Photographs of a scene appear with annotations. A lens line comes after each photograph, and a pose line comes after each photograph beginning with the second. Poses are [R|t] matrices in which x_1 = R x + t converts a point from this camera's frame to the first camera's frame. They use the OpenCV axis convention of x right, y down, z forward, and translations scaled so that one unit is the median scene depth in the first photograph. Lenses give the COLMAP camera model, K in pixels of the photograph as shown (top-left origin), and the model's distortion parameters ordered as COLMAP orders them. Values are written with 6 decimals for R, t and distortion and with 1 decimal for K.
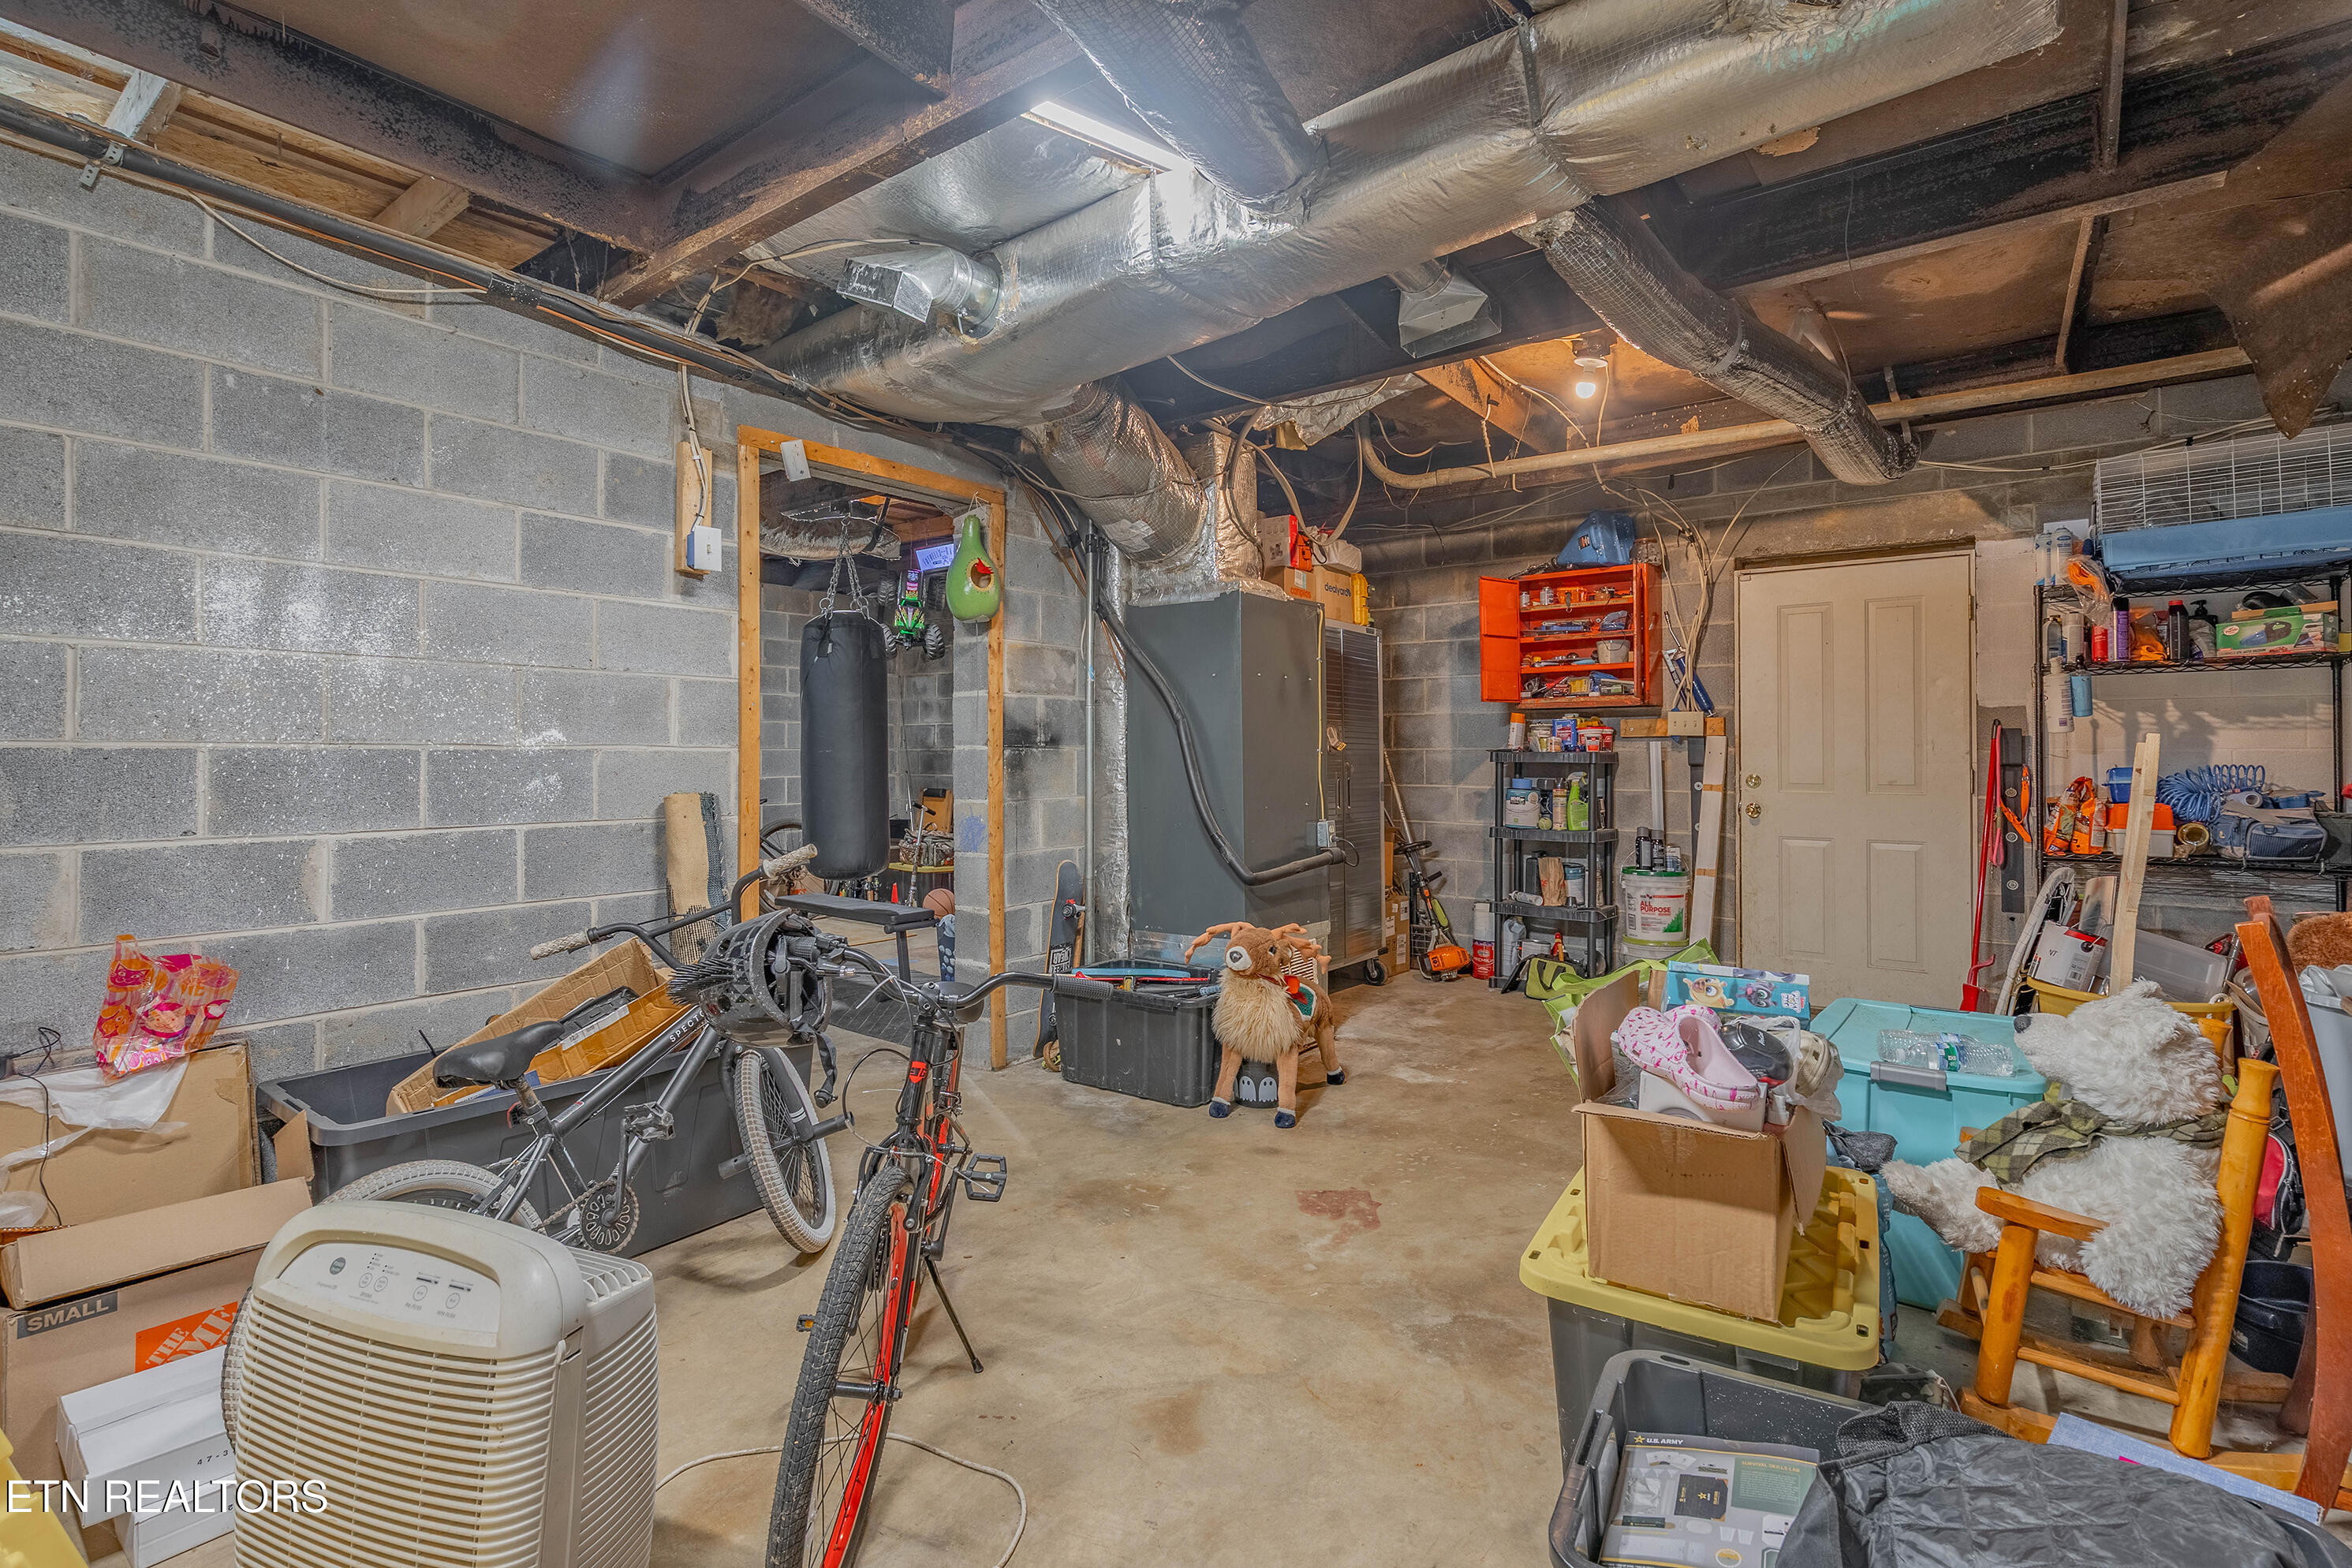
lens RADIAL K [[1074.9, 0, 1178.4], [0, 1074.9, 776.1], [0, 0, 1]] dist [-0.005056, 0.000682]
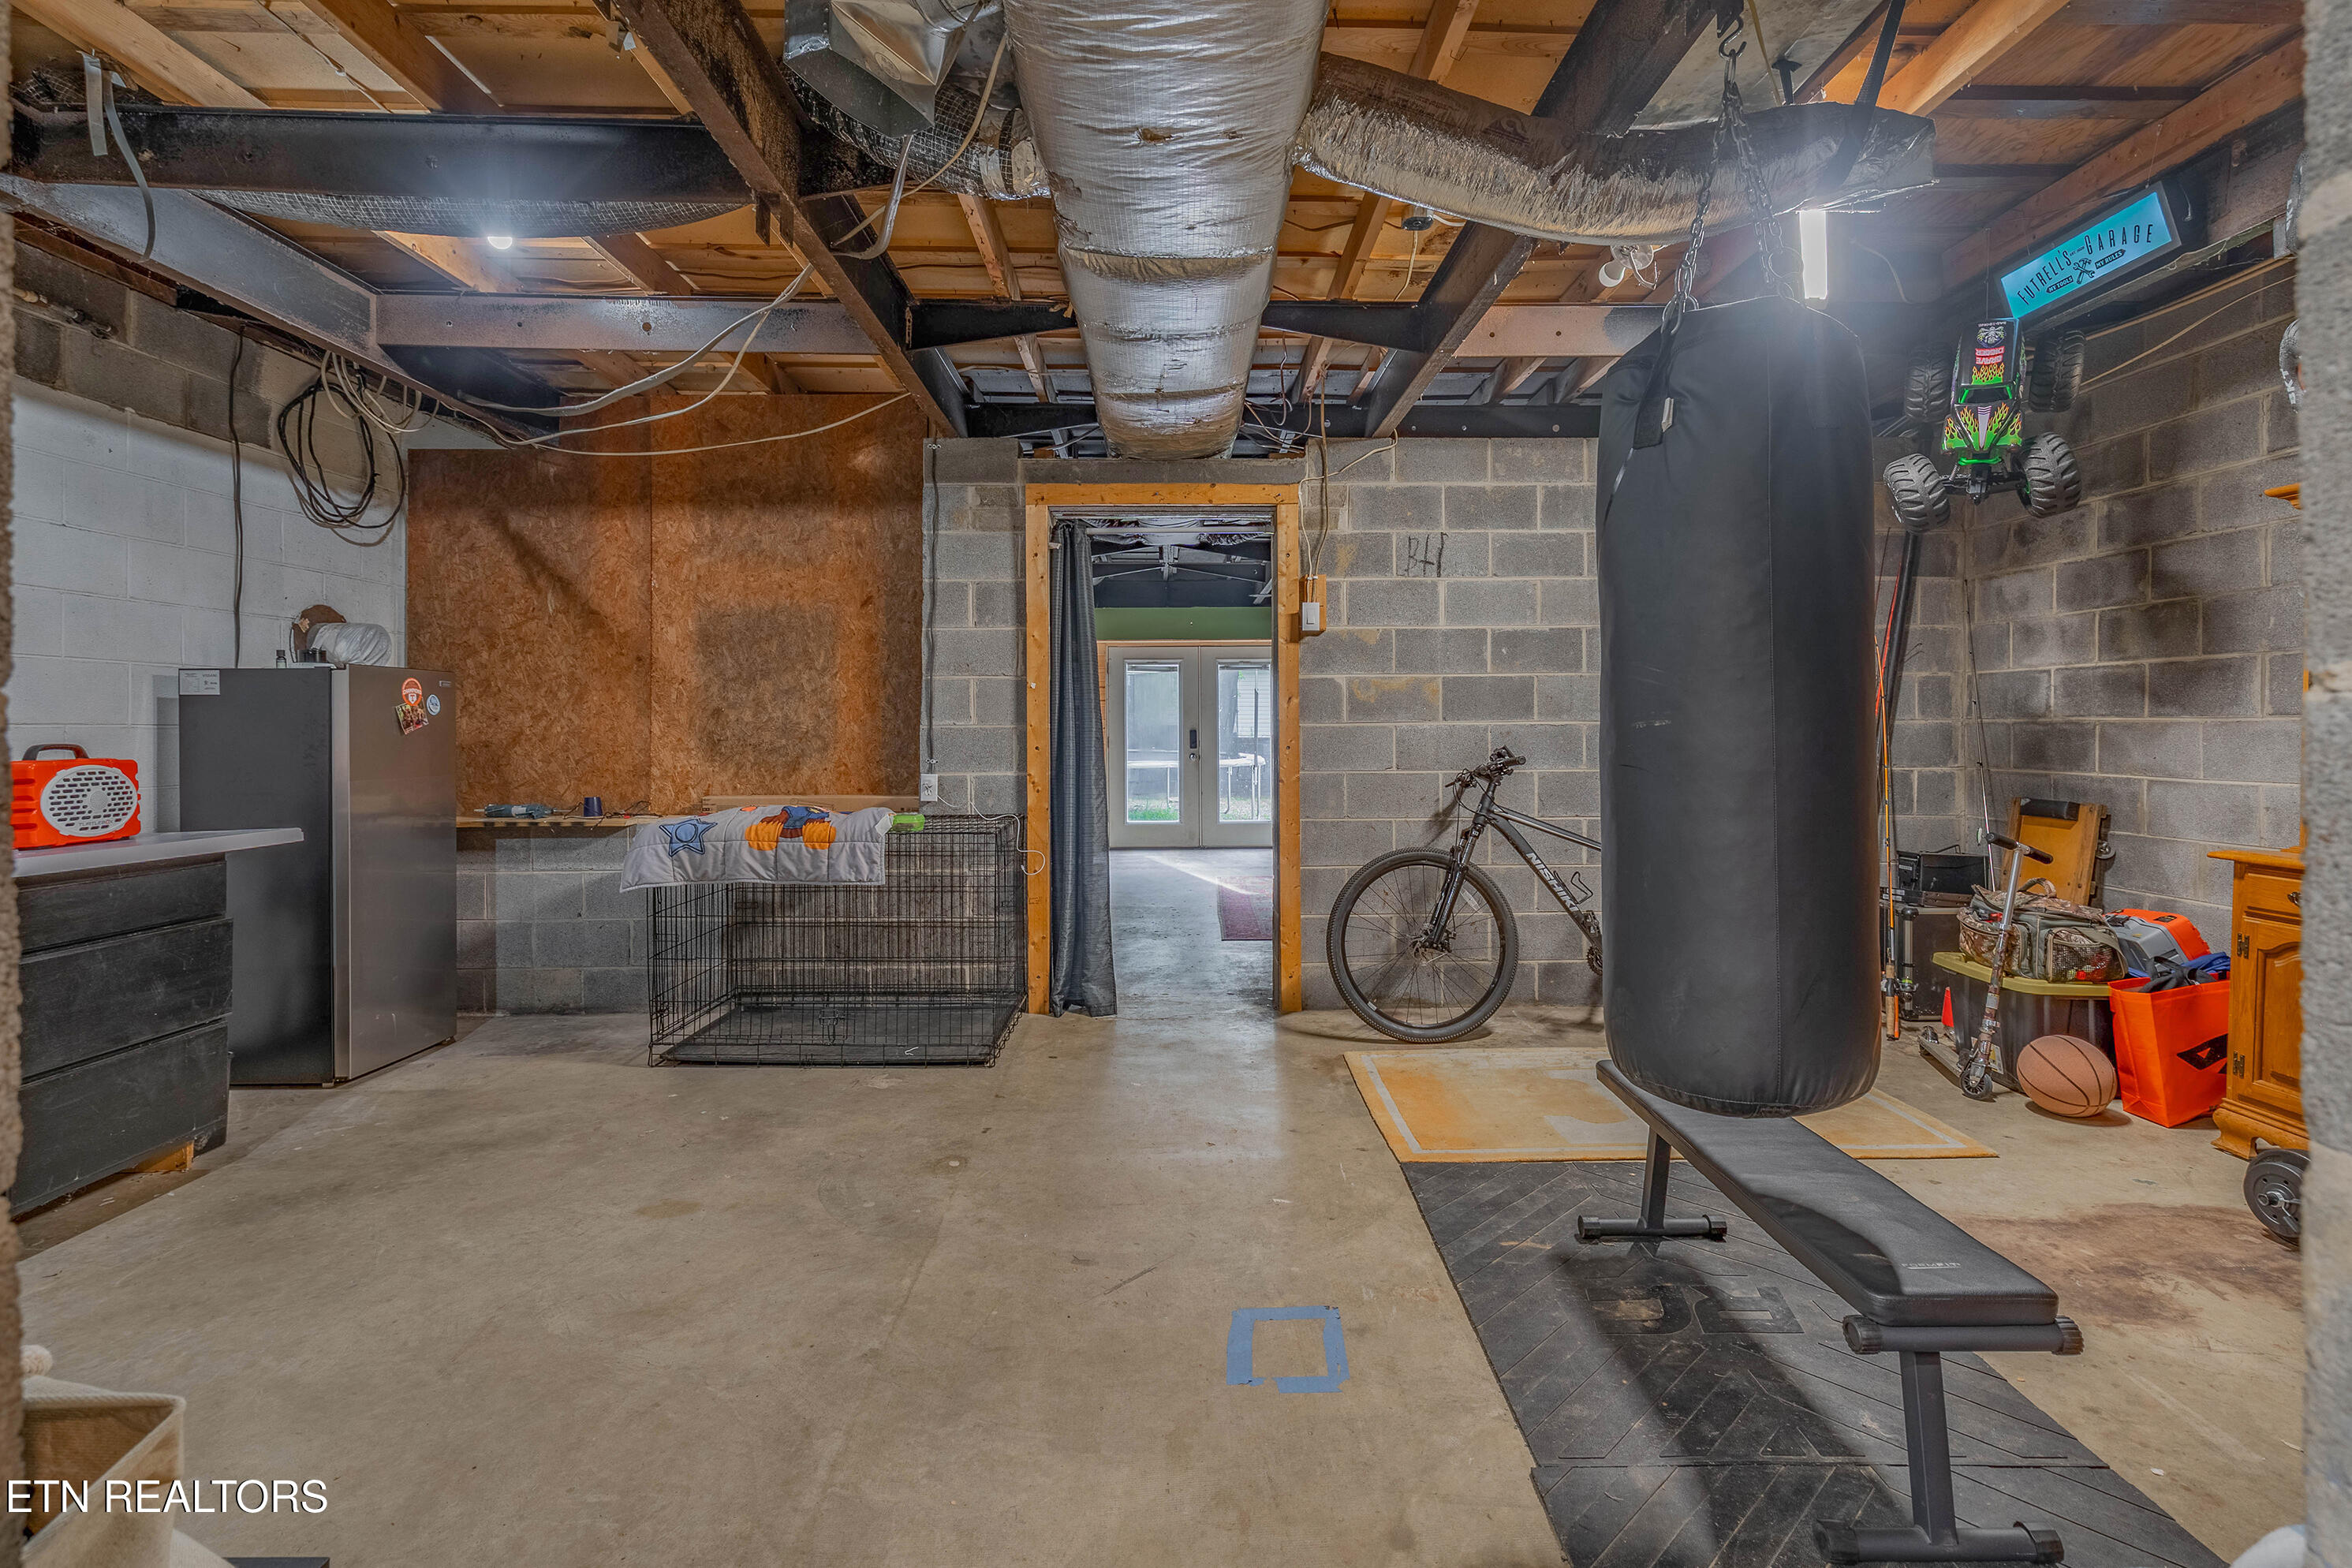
lens RADIAL K [[1074.9, 0, 1178.7], [0, 1074.9, 776.1], [0, 0, 1]] dist [-0.005056, 0.000682]
pose [[0.621605, 0.002294, -0.783328, -0.104056], [0.000804, 0.999993, 0.003566, -0.001314], [0.783331, -0.002846, 0.621599, 0.442422]]
